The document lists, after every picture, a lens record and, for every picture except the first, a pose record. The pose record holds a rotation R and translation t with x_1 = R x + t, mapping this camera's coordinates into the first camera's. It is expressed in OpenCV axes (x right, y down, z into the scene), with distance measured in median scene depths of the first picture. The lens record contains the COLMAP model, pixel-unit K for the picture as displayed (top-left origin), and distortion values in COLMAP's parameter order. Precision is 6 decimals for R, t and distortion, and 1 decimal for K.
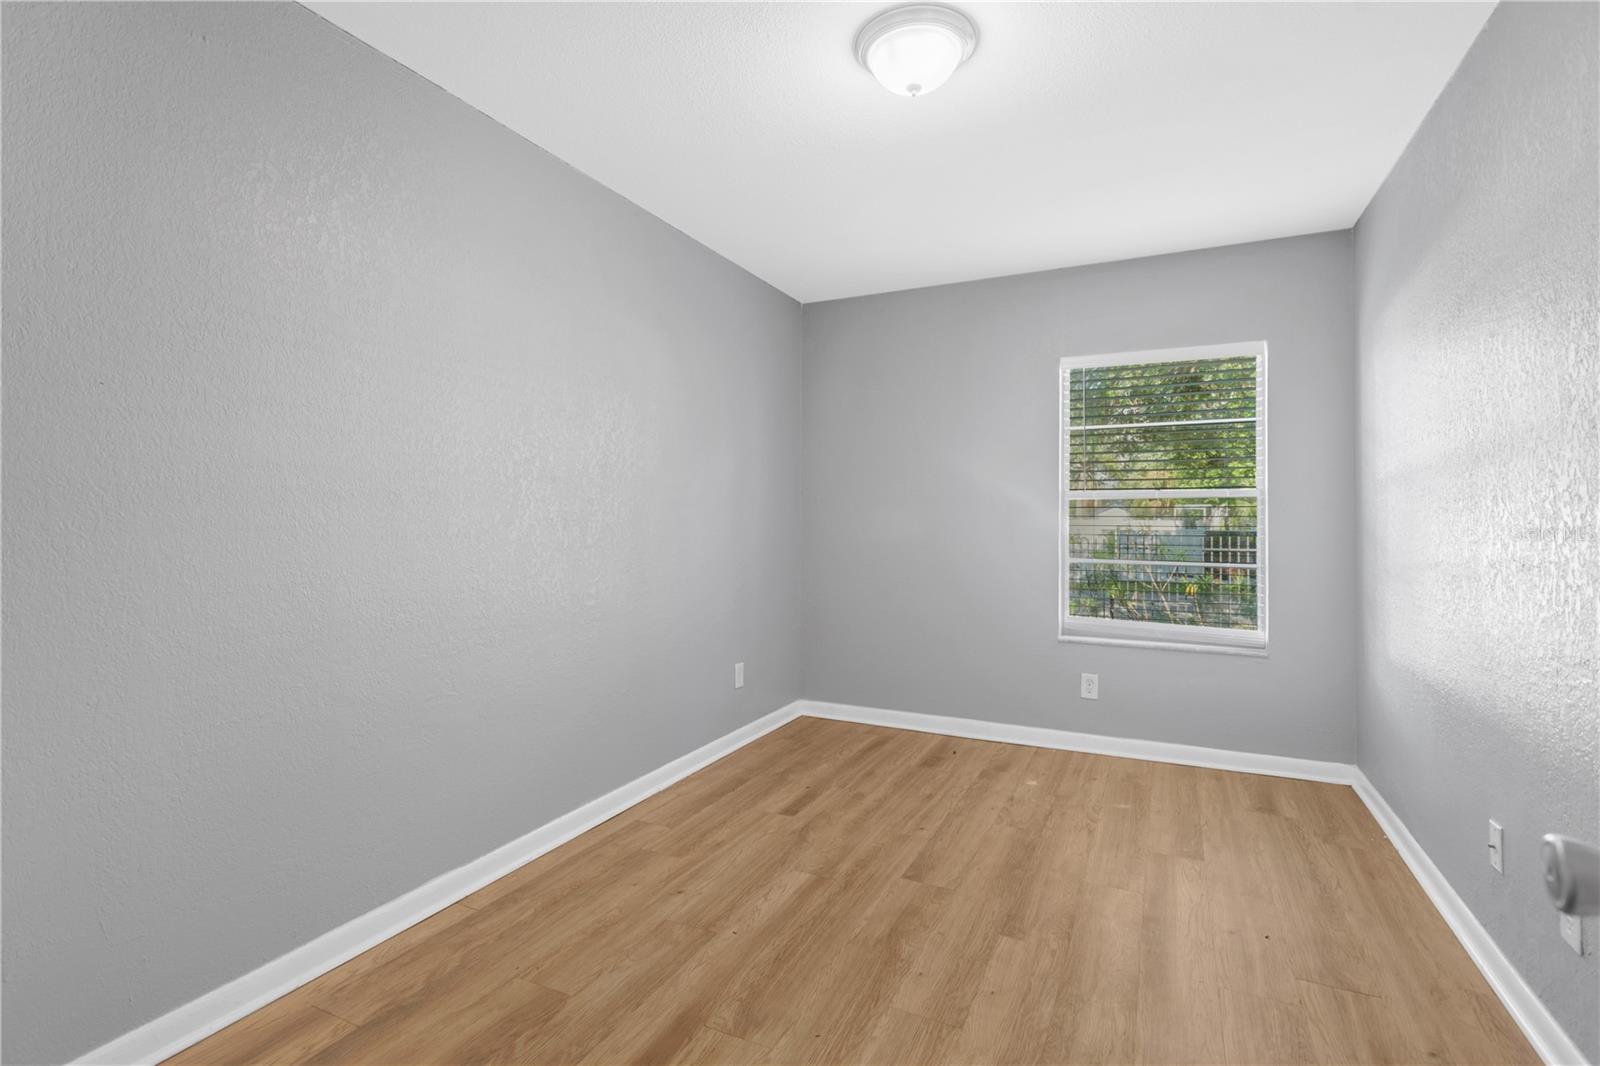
lens RADIAL K [[750.9, 0, 798.1], [0, 750.9, 526.5], [0, 0, 1]] dist [0.013775, -0.004955]
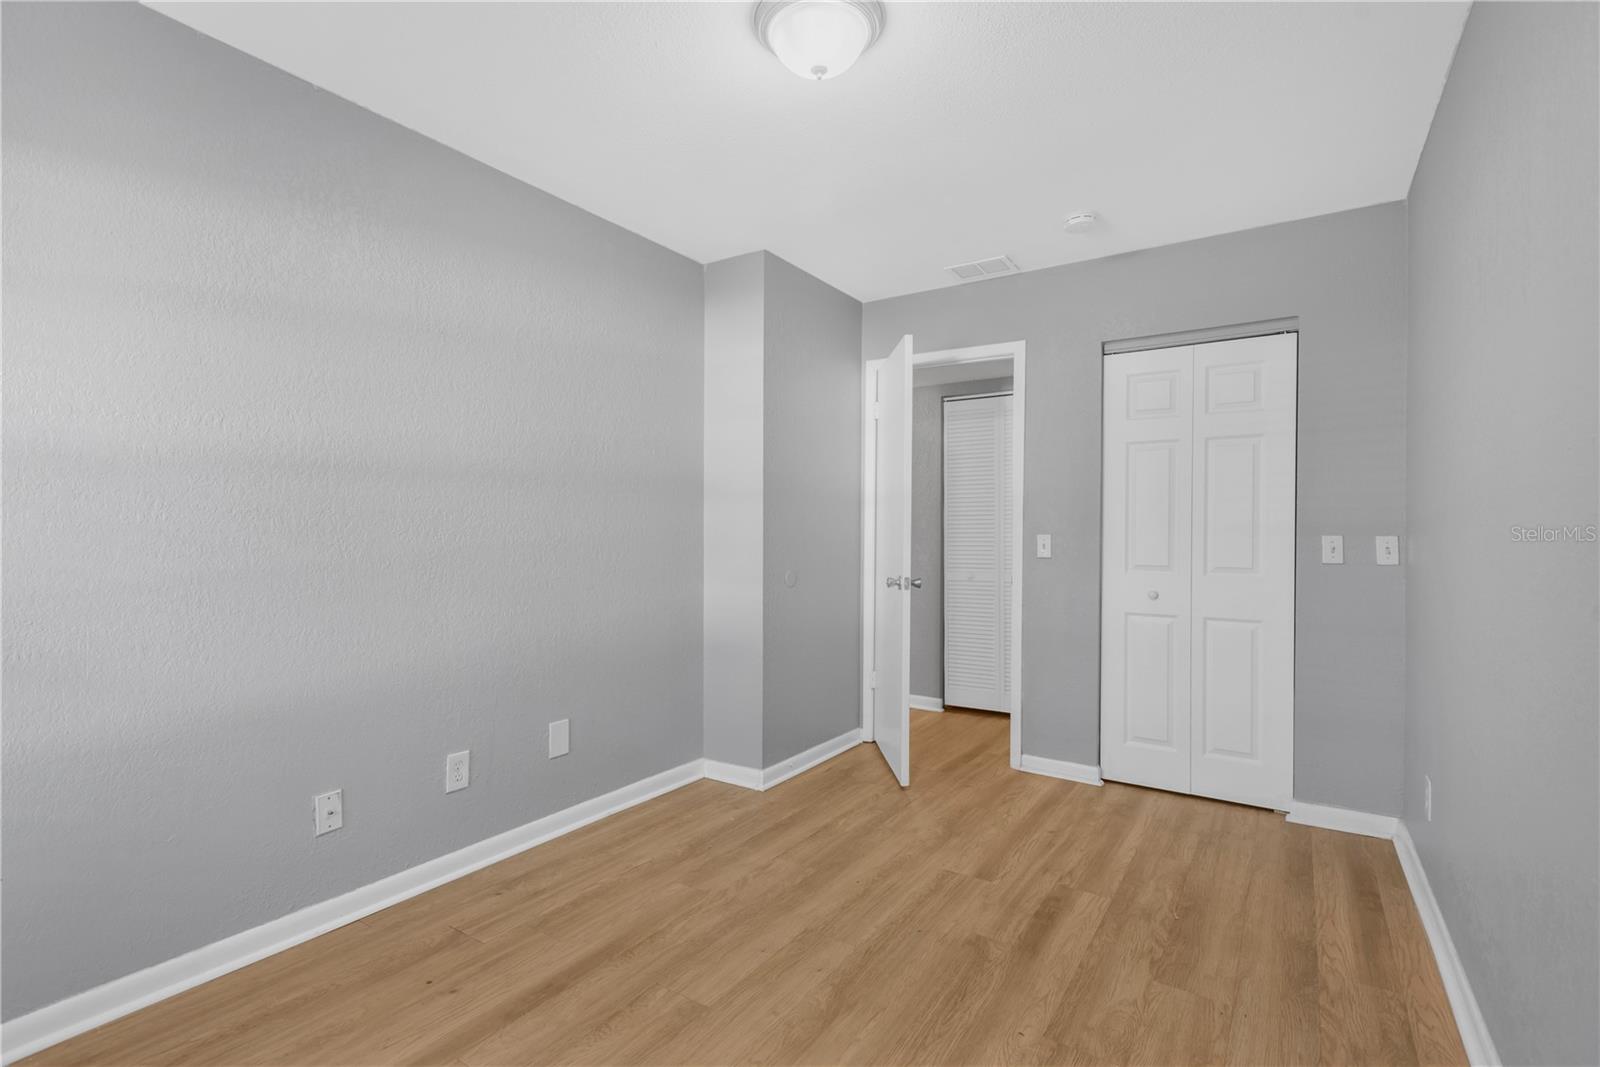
lens RADIAL K [[750.9, 0, 797.0], [0, 750.9, 530.6], [0, 0, 1]] dist [0.013775, -0.004955]
pose [[-0.991164, -0.004775, 0.132559, 0.058617], [-0.004534, 0.999987, 0.002119, -0.015589], [-0.132568, 0.001499, -0.991173, 2.055078]]
